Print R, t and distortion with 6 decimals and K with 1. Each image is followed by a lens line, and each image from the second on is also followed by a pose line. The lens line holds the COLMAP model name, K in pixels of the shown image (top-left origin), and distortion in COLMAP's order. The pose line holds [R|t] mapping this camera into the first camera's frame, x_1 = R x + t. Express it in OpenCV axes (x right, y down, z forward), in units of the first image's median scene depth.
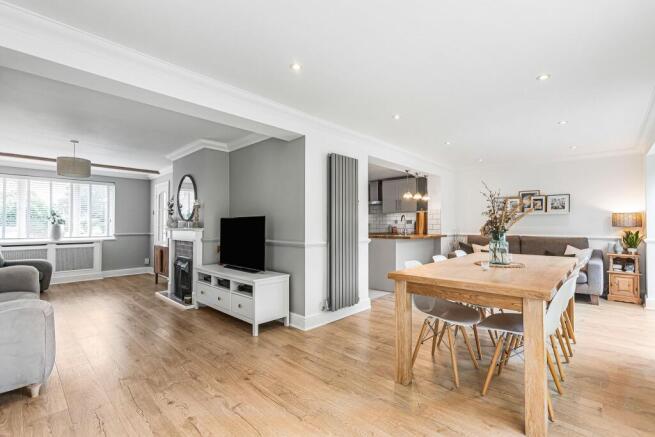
lens RADIAL K [[298.0, 0, 323.4], [0, 298.0, 220.5], [0, 0, 1]] dist [0.000293, 0.004469]
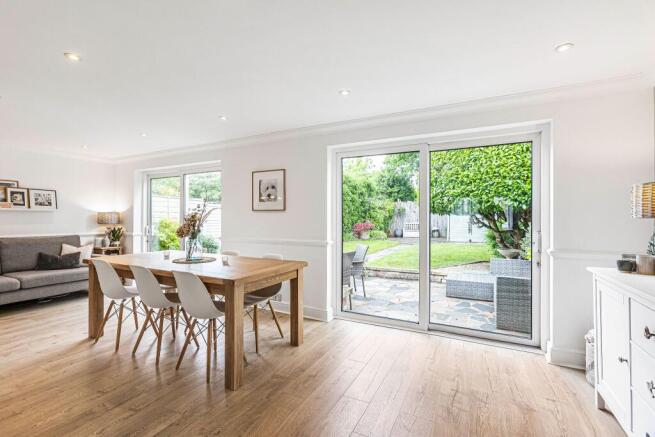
lens RADIAL K [[298.0, 0, 325.8], [0, 298.0, 219.1], [0, 0, 1]] dist [0.000293, 0.004469]
pose [[-0.302699, 0.005907, 0.953068, -0.355827], [-0.002828, 0.999971, -0.007096, 0.007337], [-0.953082, -0.004843, -0.302674, 0.493169]]
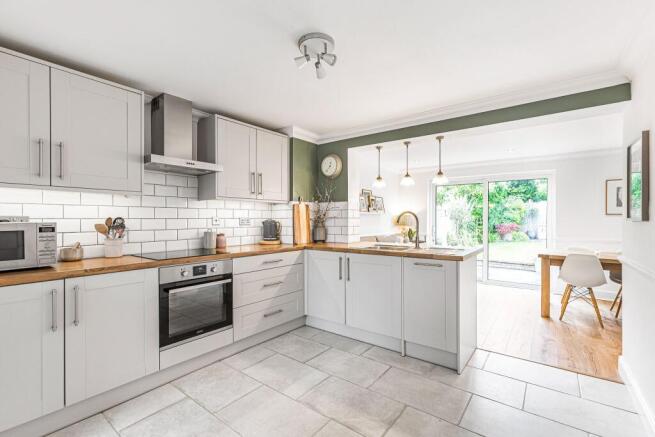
lens RADIAL K [[298.0, 0, 326.7], [0, 298.0, 219.0], [0, 0, 1]] dist [0.000293, 0.004469]
pose [[-0.136503, 0.004619, 0.990629, -0.303866], [-0.007904, 0.999952, -0.005751, 0.003864], [-0.990608, -0.008615, -0.136460, 1.505641]]
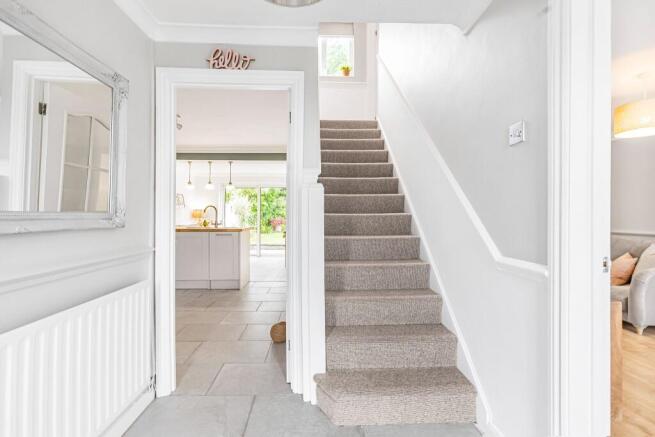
lens RADIAL K [[298.0, 0, 329.3], [0, 298.0, 214.6], [0, 0, 1]] dist [0.000293, 0.004469]
pose [[-0.742546, 0.007255, 0.669756, -0.697044], [-0.004288, 0.999869, -0.015585, 0.029071], [-0.669781, -0.014444, -0.742418, 1.739852]]
